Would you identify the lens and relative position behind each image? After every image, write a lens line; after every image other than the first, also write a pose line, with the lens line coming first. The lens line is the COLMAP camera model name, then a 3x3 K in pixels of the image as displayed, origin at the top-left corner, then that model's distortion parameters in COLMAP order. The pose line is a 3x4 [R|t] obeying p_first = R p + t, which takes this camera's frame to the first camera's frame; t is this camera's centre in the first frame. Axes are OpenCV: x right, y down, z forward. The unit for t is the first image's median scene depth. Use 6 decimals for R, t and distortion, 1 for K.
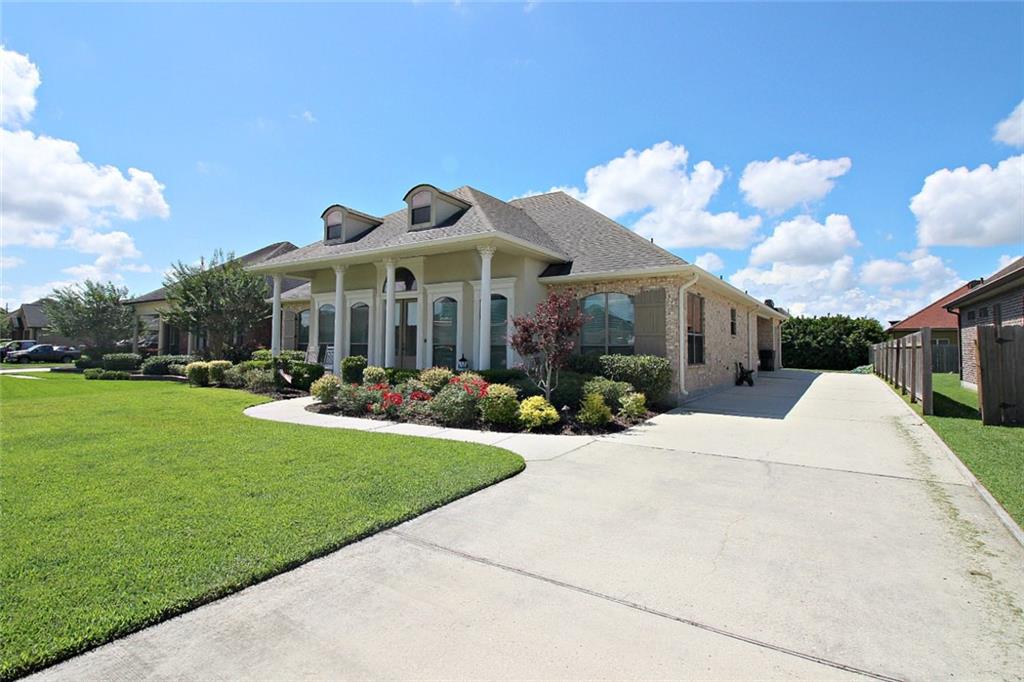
lens RADIAL K [[478.8, 0, 509.5], [0, 478.8, 338.1], [0, 0, 1]] dist [-0.009203, -0.005831]
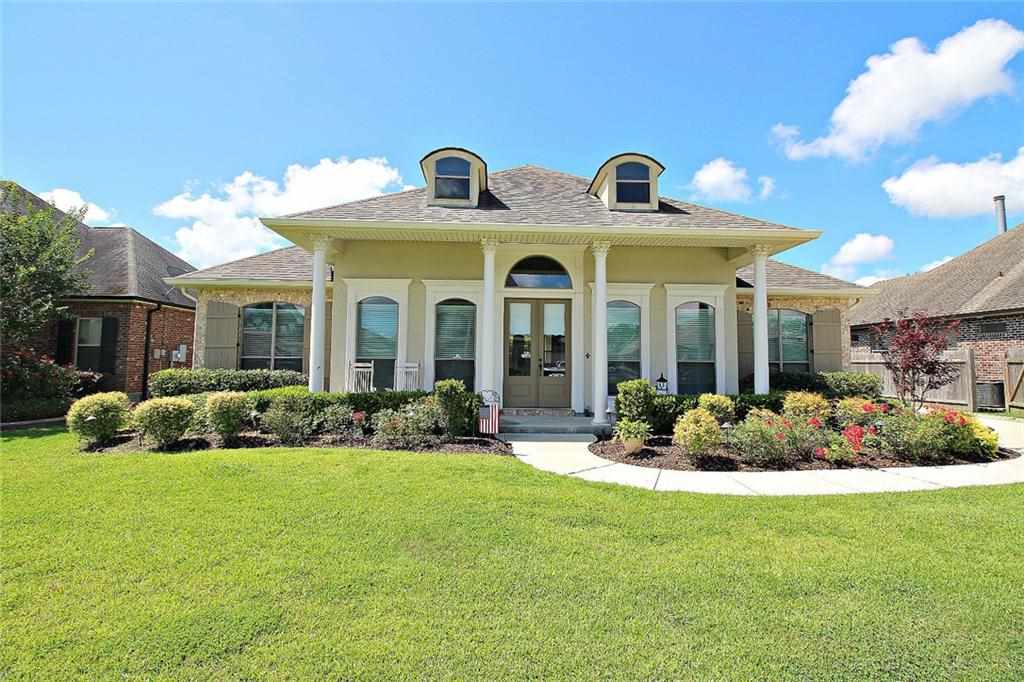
lens RADIAL K [[478.8, 0, 509.2], [0, 478.8, 339.7], [0, 0, 1]] dist [-0.009203, -0.005831]
pose [[0.805923, 0.026862, 0.591410, -0.694240], [-0.010579, 0.999464, -0.030980, 0.004264], [-0.591926, 0.018711, 0.805775, 0.446388]]
